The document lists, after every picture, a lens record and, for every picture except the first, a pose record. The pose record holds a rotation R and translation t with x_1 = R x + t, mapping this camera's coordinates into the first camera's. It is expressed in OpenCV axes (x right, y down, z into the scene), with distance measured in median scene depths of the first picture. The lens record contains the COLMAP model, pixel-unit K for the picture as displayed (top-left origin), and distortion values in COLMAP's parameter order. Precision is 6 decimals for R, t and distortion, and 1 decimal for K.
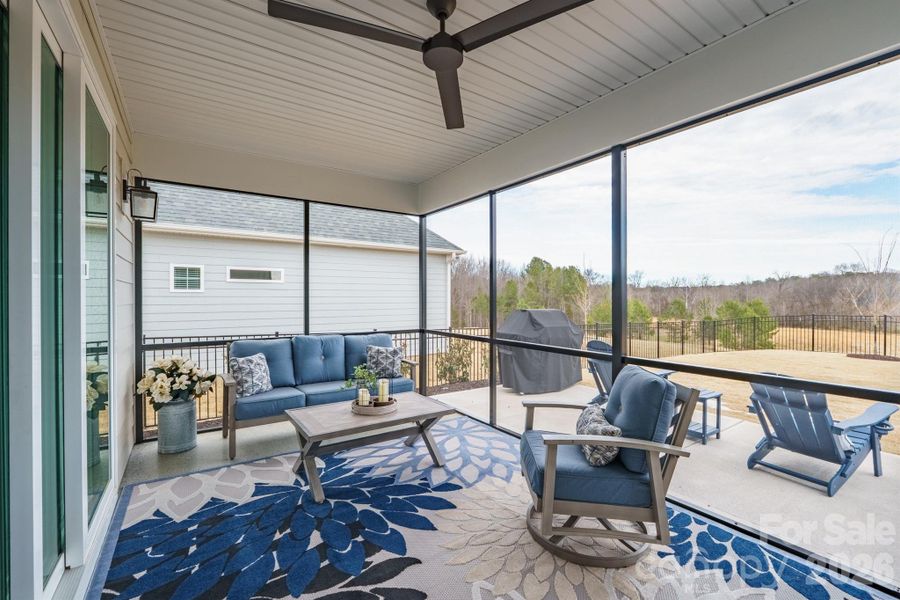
lens RADIAL K [[383.3, 0, 450.2], [0, 383.3, 299.8], [0, 0, 1]] dist [-0.004515, -0.001086]
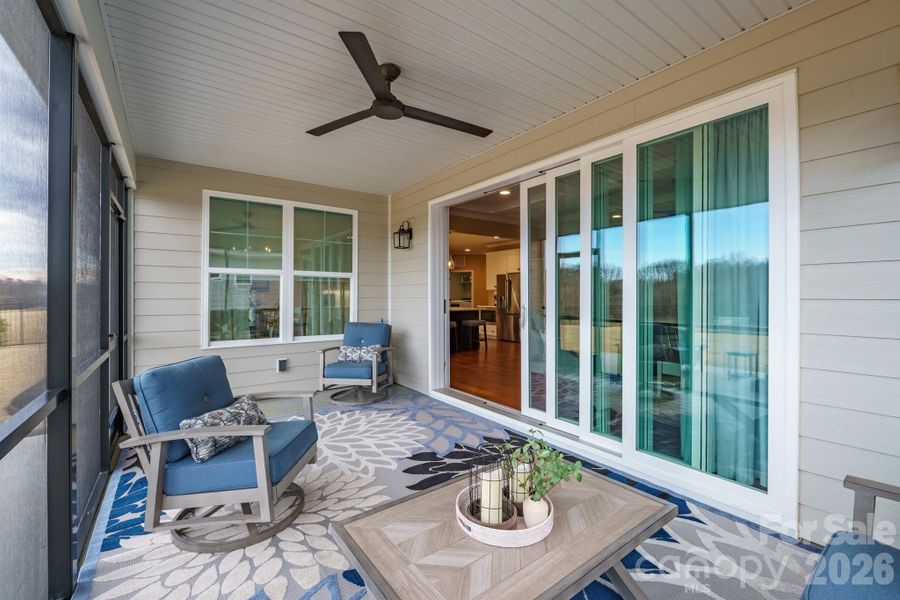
lens RADIAL K [[383.3, 0, 449.9], [0, 383.3, 297.4], [0, 0, 1]] dist [-0.004515, -0.001086]
pose [[-0.999521, 0.006006, -0.030366, -0.162881], [0.005698, 0.999932, 0.010201, 0.016135], [0.030425, 0.010023, -0.999487, 1.989551]]
